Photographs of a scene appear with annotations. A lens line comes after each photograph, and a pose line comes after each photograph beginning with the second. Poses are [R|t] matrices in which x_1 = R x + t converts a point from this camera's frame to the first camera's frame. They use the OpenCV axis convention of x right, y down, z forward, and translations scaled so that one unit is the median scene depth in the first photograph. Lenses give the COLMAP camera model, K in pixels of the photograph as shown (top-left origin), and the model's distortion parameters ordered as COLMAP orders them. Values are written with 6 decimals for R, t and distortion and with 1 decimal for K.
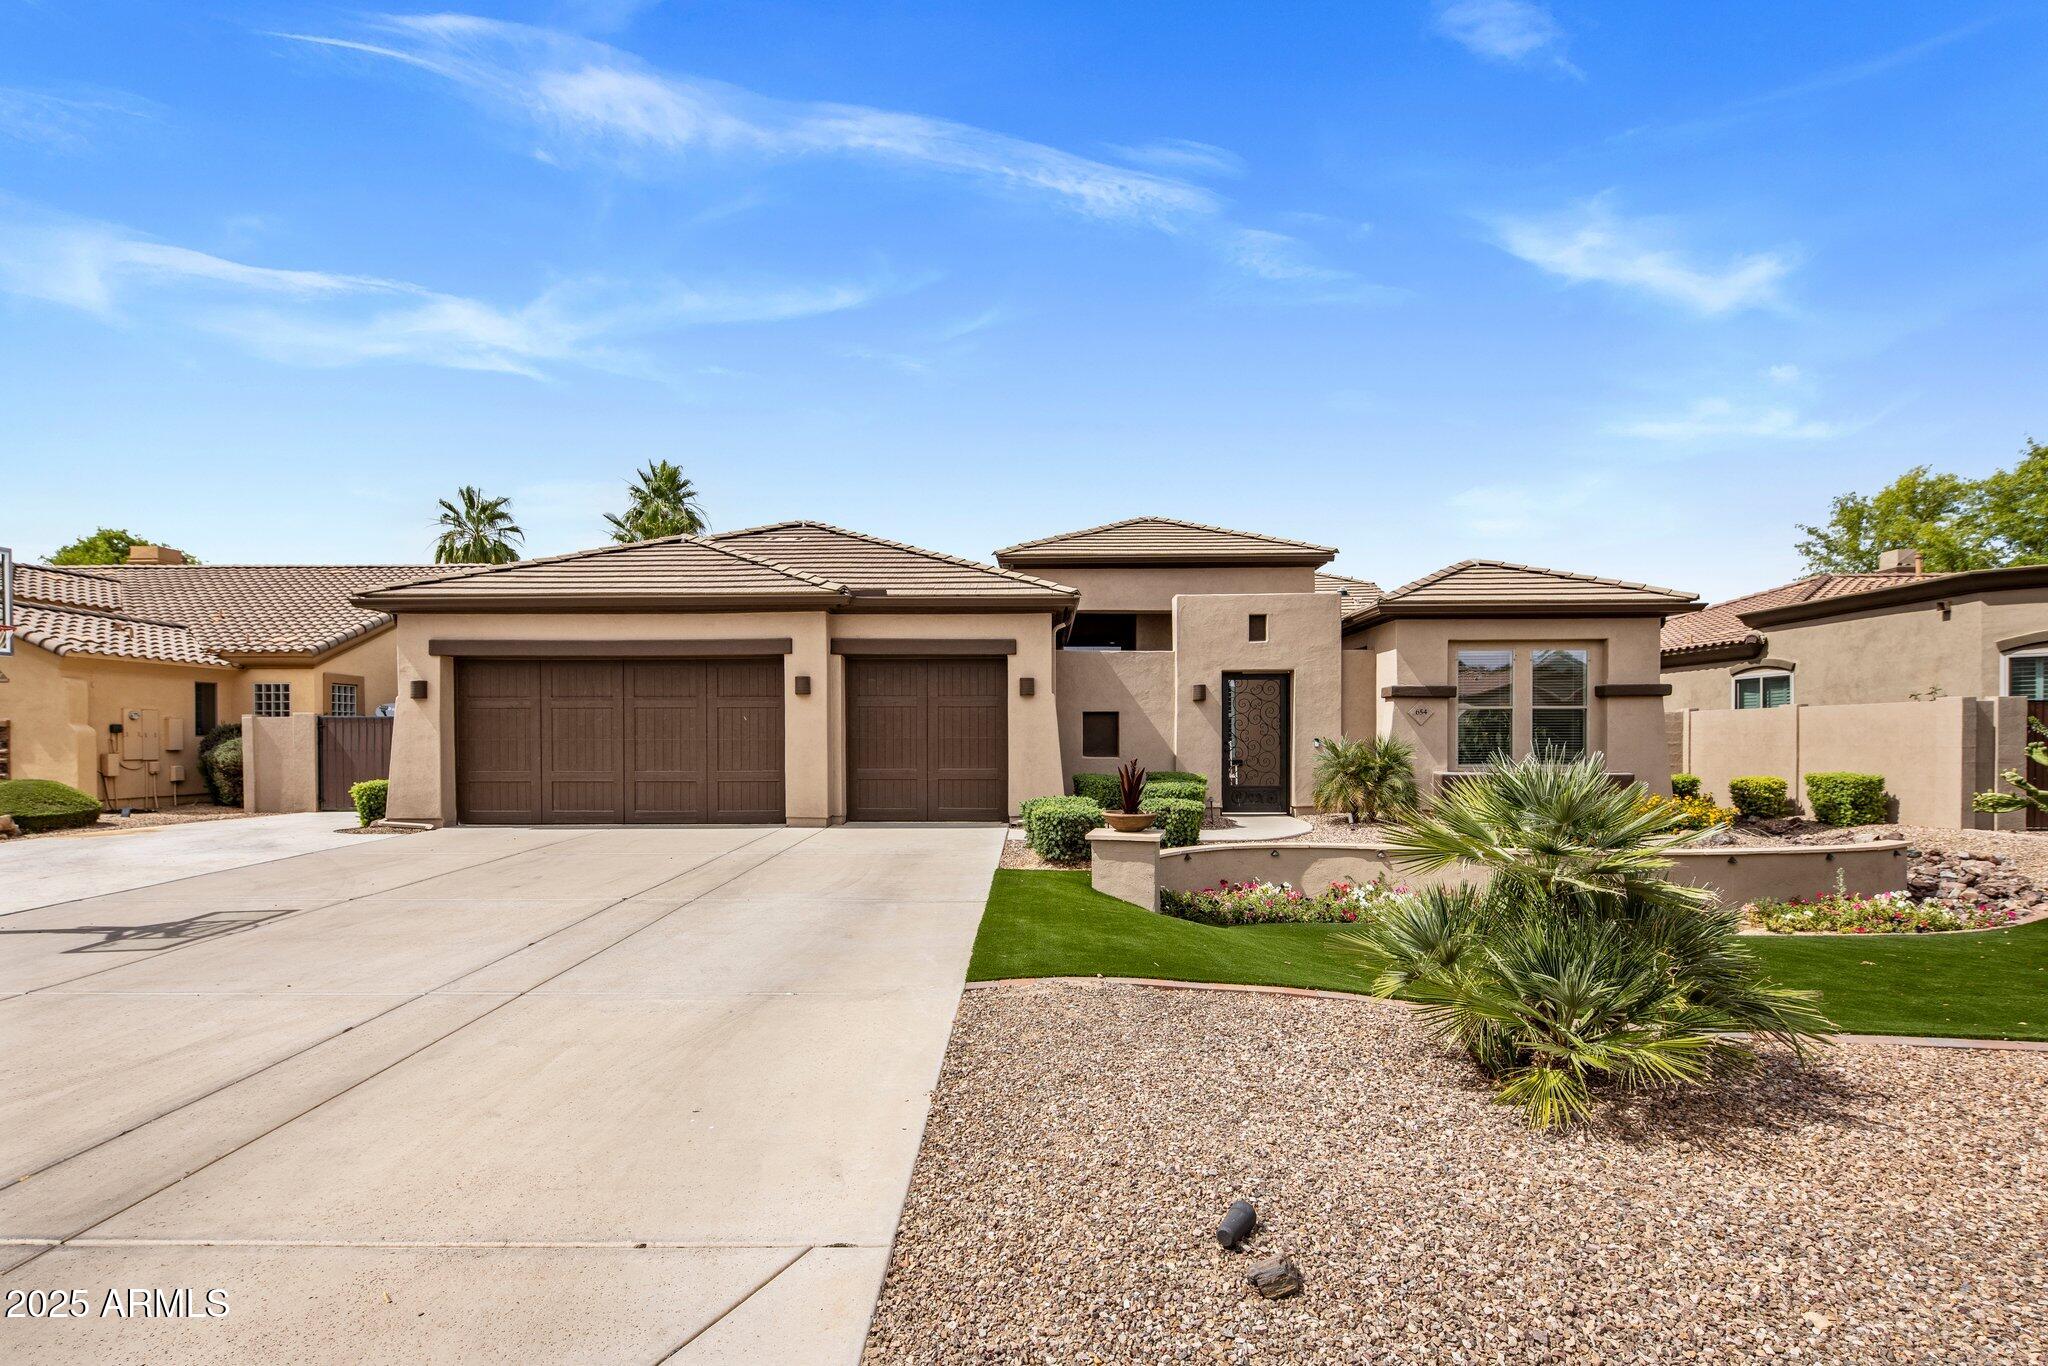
lens RADIAL K [[997.3, 0, 1024.0], [0, 997.3, 683.0], [0, 0, 1]] dist [0.000177, -0.000039]
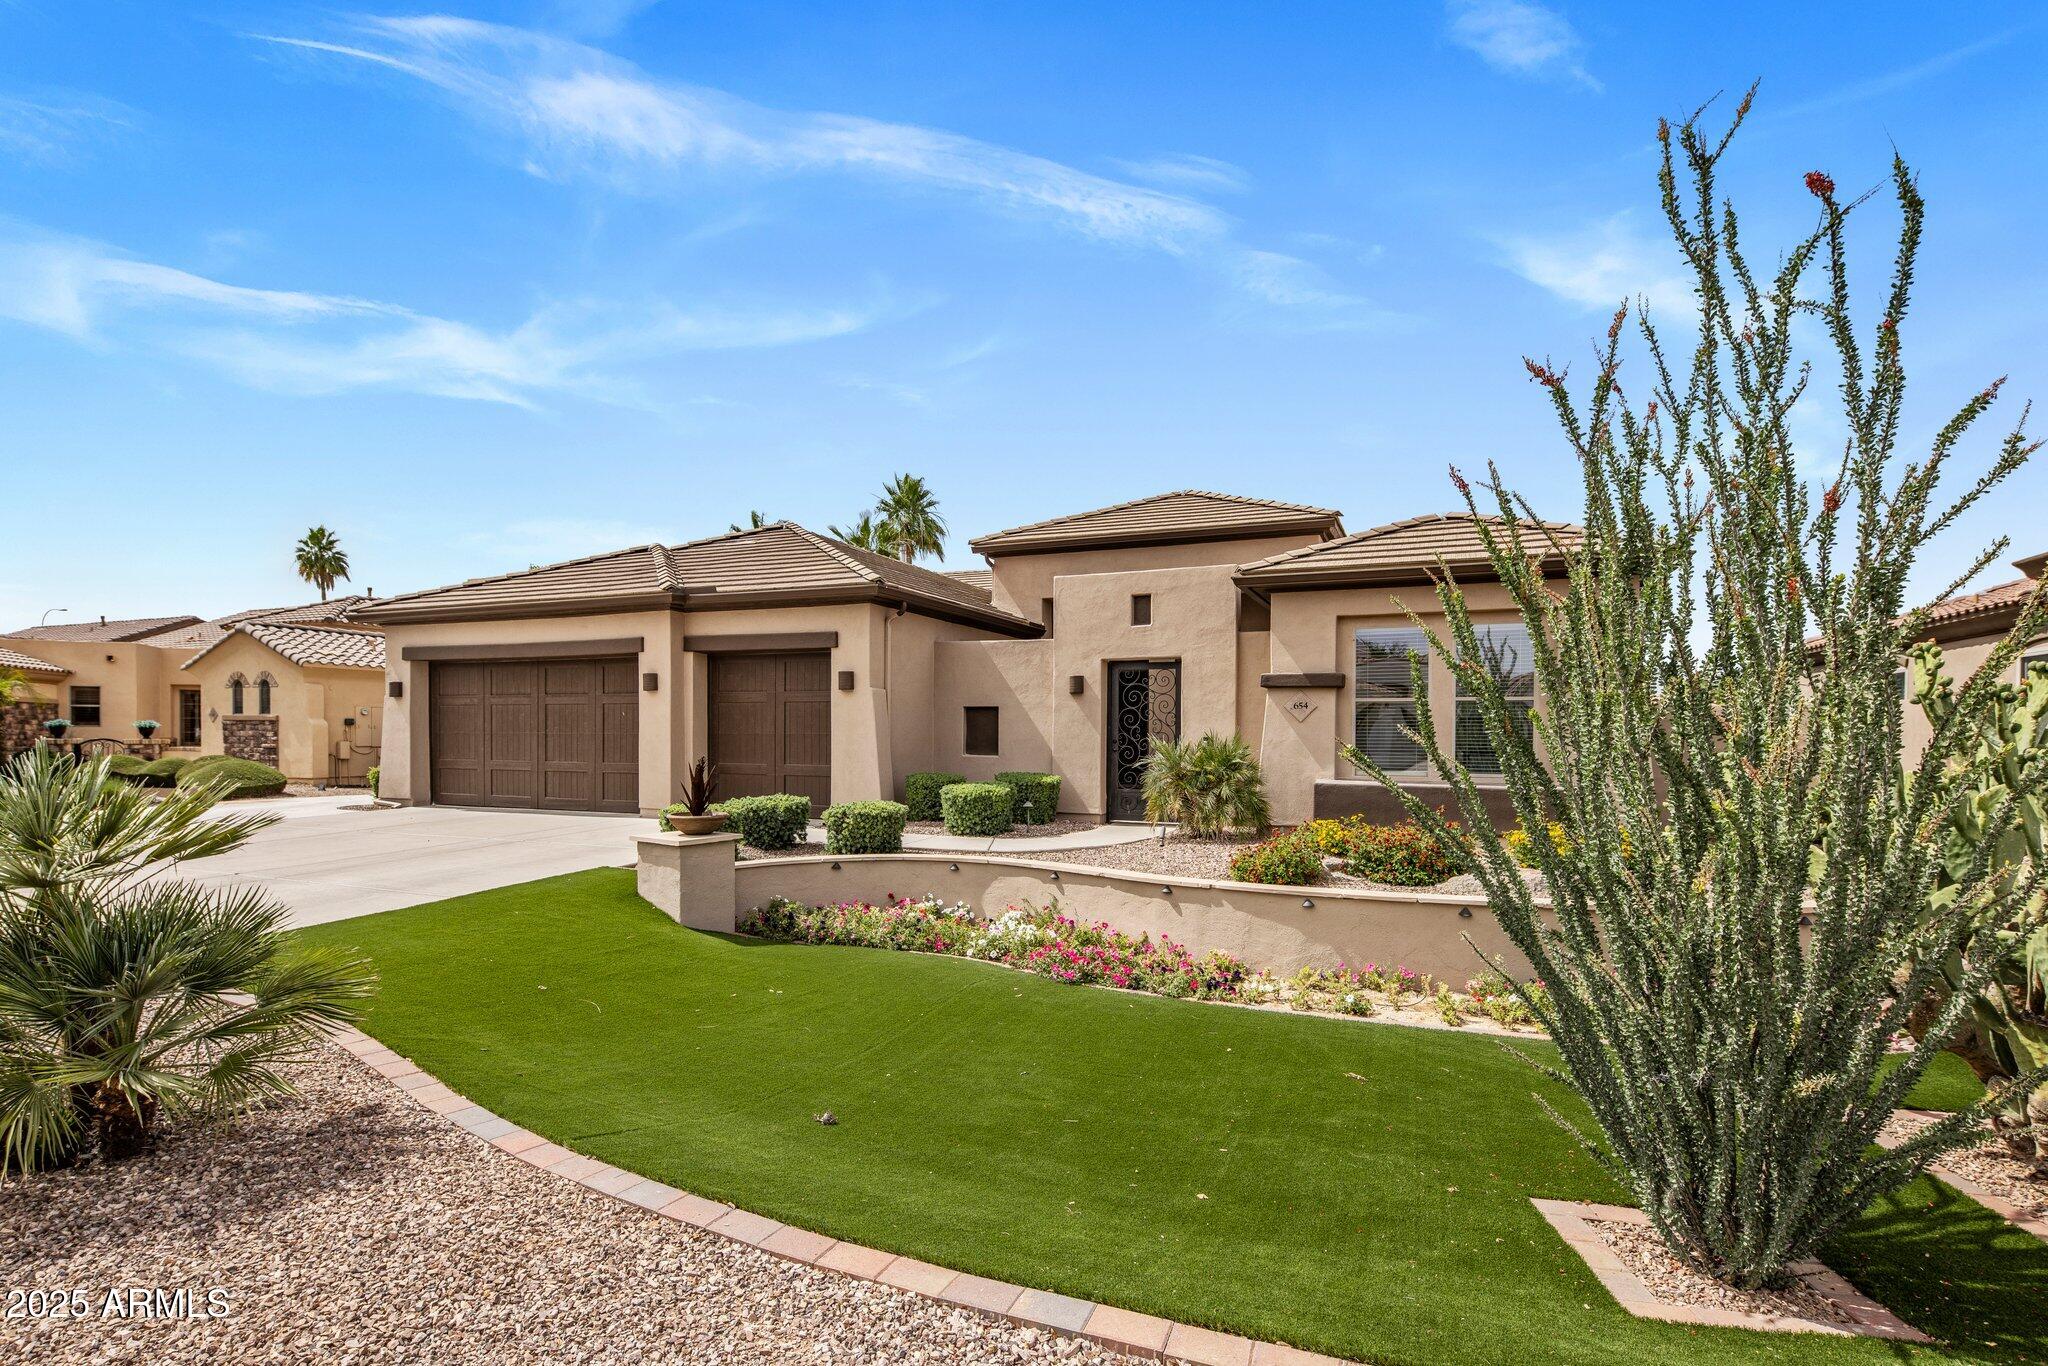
lens RADIAL K [[997.3, 0, 1024.0], [0, 997.3, 683.0], [0, 0, 1]] dist [0.000177, -0.000039]
pose [[0.931439, -0.011551, -0.363715, 0.483145], [0.012820, 0.999917, 0.001077, 0.006878], [0.363672, -0.005666, 0.931510, 0.159668]]
